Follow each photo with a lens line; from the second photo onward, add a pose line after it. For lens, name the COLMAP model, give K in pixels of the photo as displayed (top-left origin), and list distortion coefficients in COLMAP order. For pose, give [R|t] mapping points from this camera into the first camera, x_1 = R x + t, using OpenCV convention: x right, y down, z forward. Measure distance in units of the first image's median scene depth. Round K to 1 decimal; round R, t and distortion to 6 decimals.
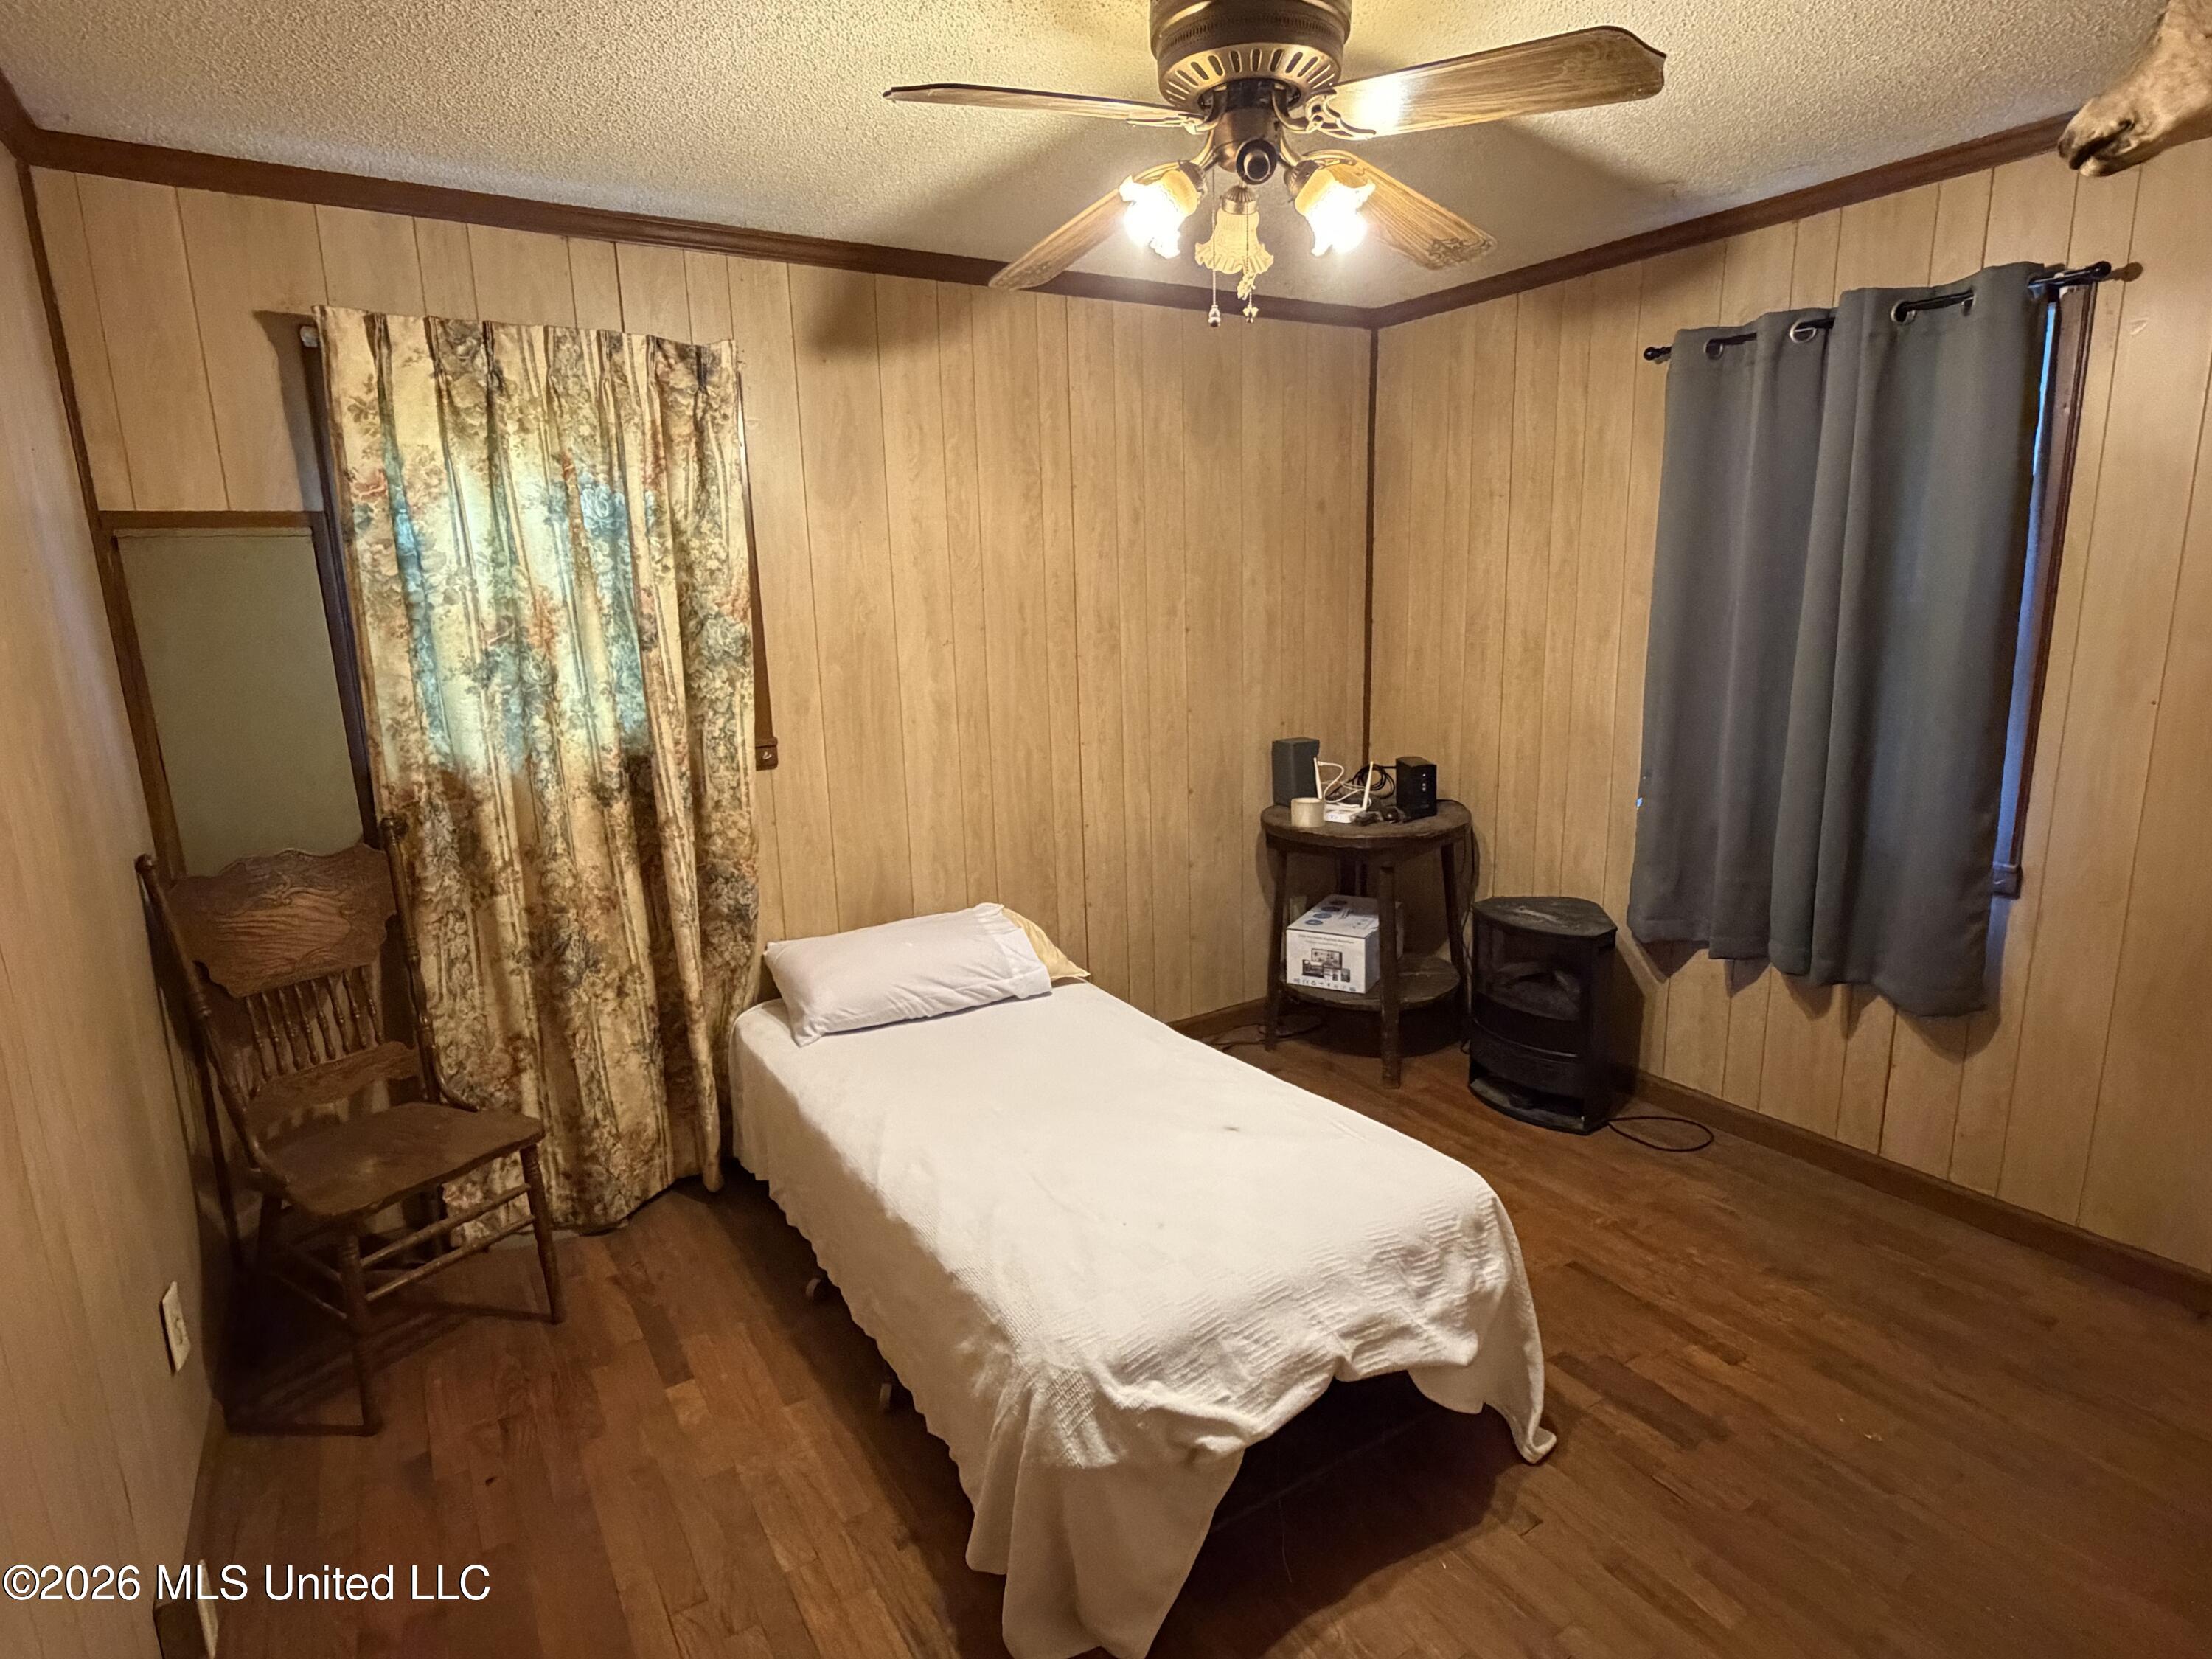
lens RADIAL K [[1161.1, 0, 1128.6], [0, 1161.1, 835.3], [0, 0, 1]] dist [0.002588, -0.000768]
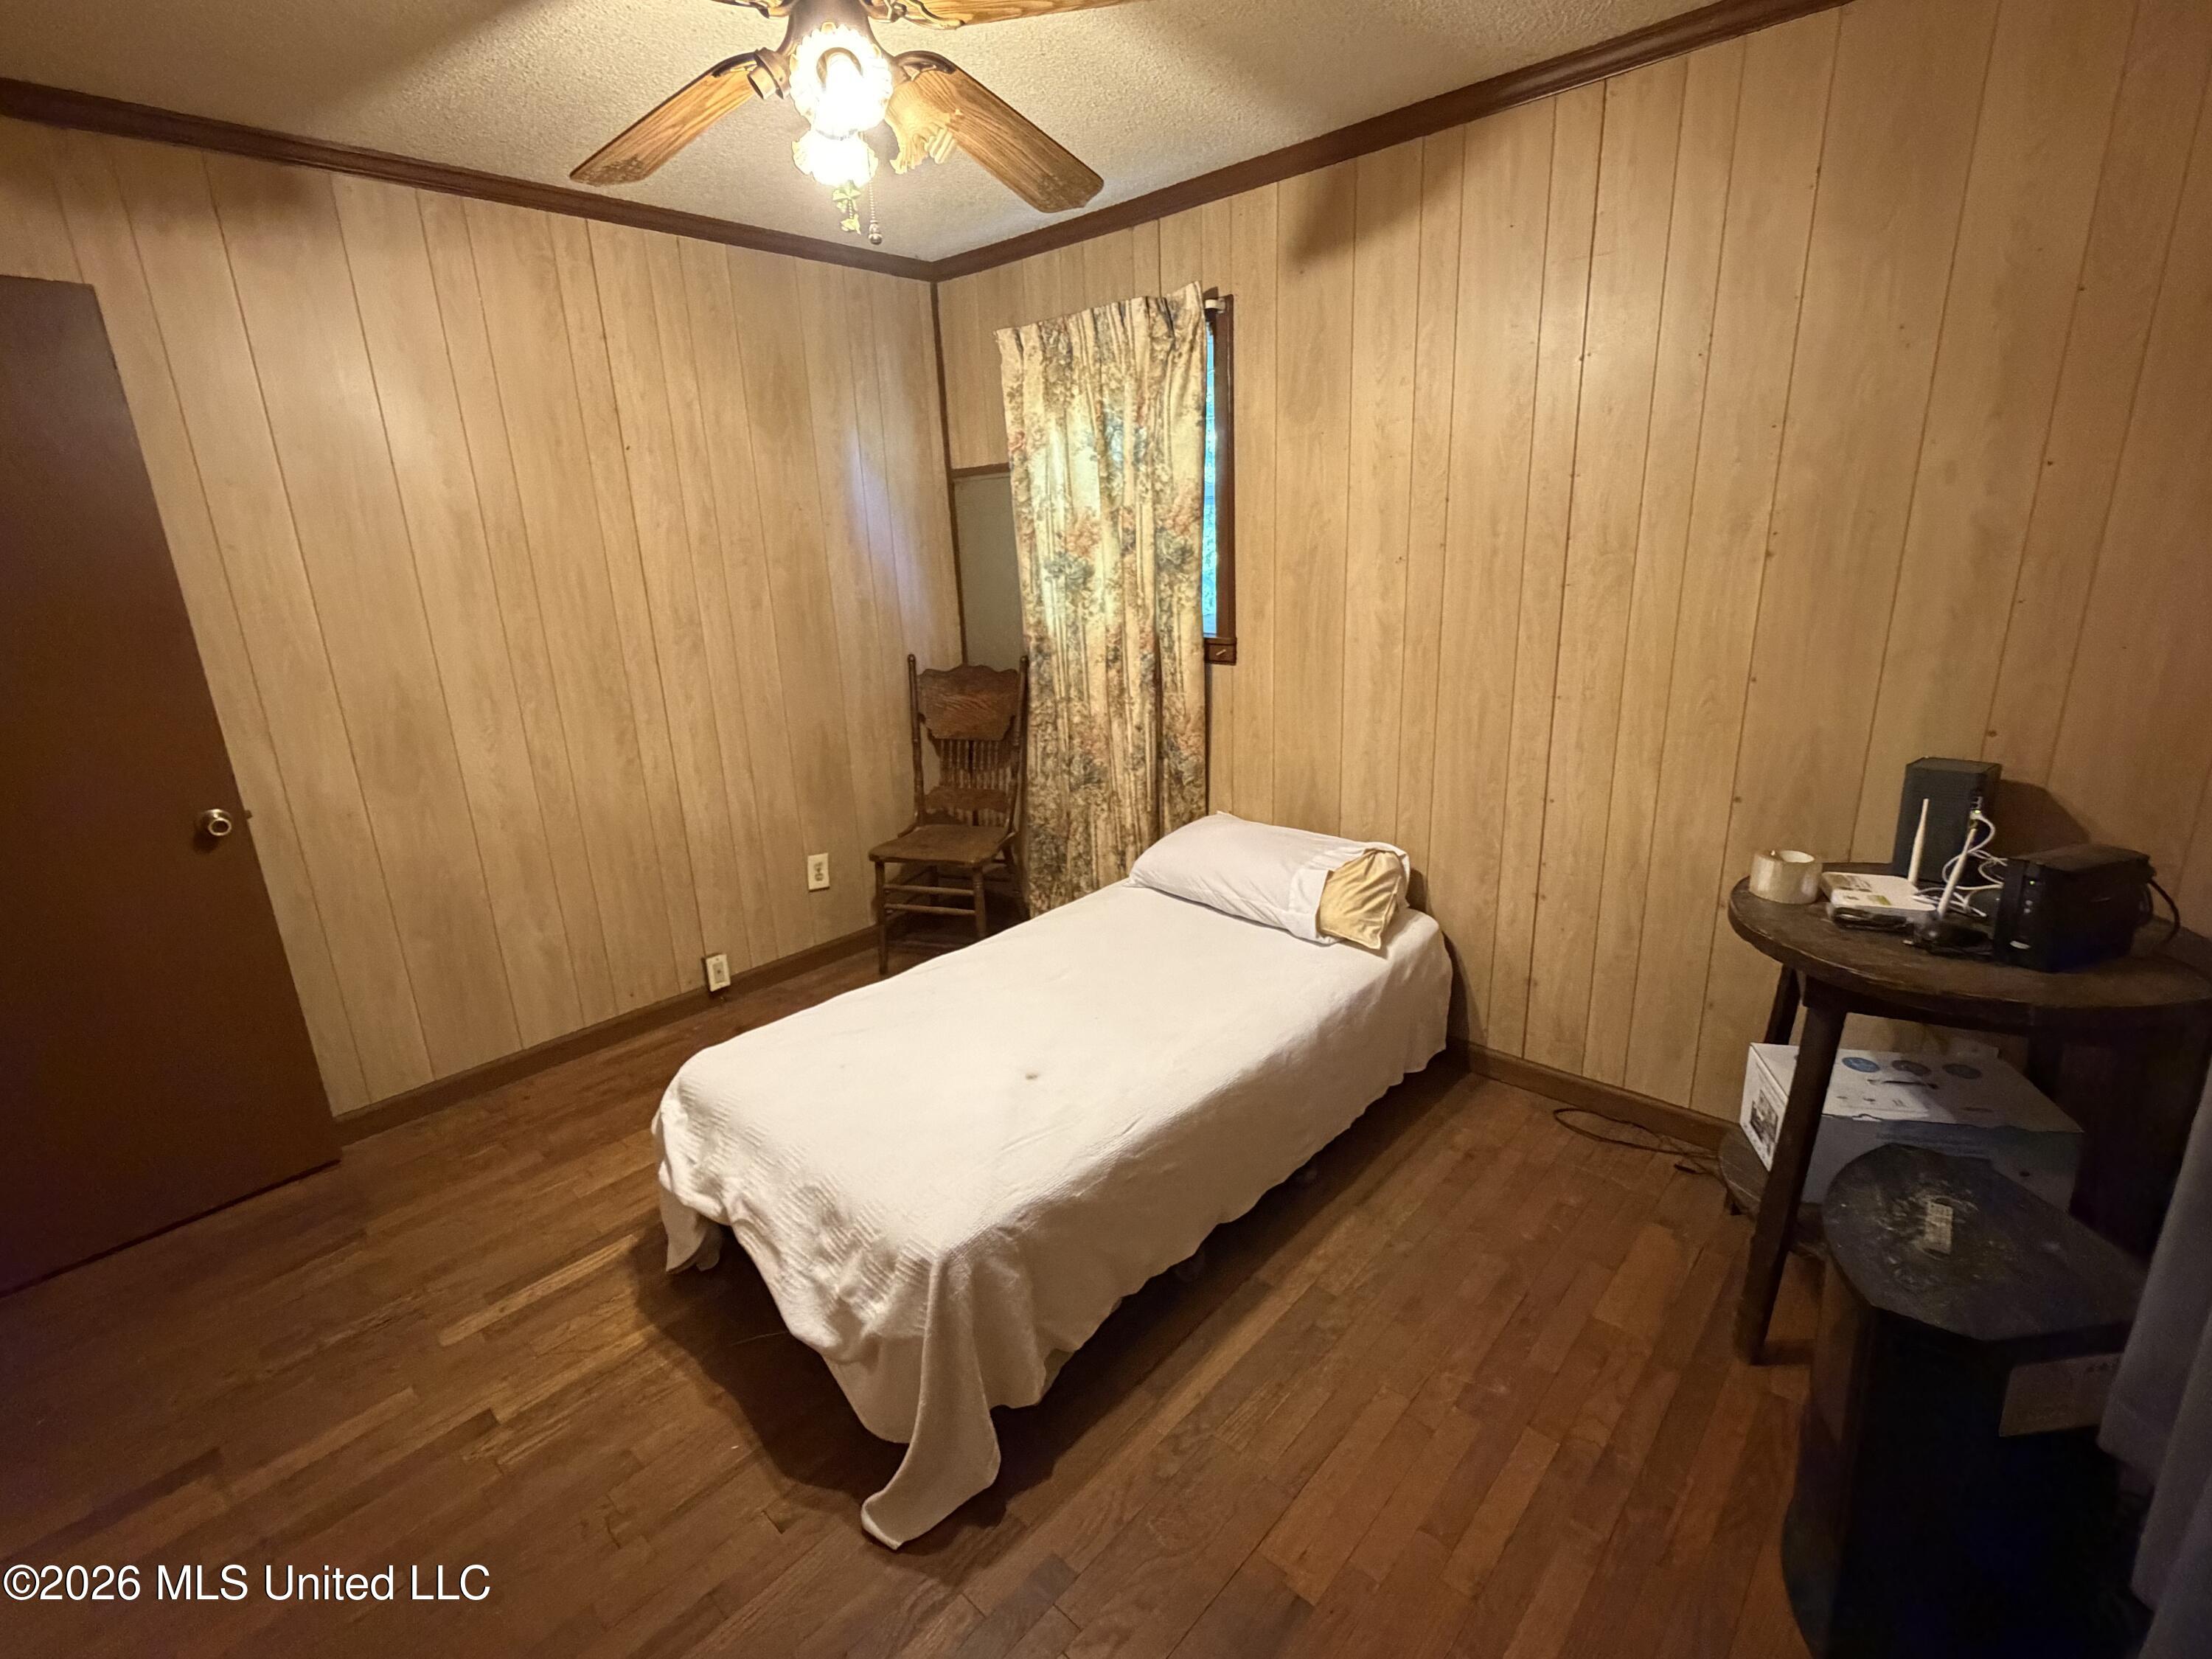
lens RADIAL K [[1030.9, 0, 1113.5], [0, 1030.9, 839.8], [0, 0, 1]] dist [0.000637, -0.000280]
pose [[0.245176, 0.296870, -0.922907, 0.653717], [-0.170850, 0.950294, 0.260292, -0.137460], [0.954305, 0.093861, 0.283710, 0.609262]]
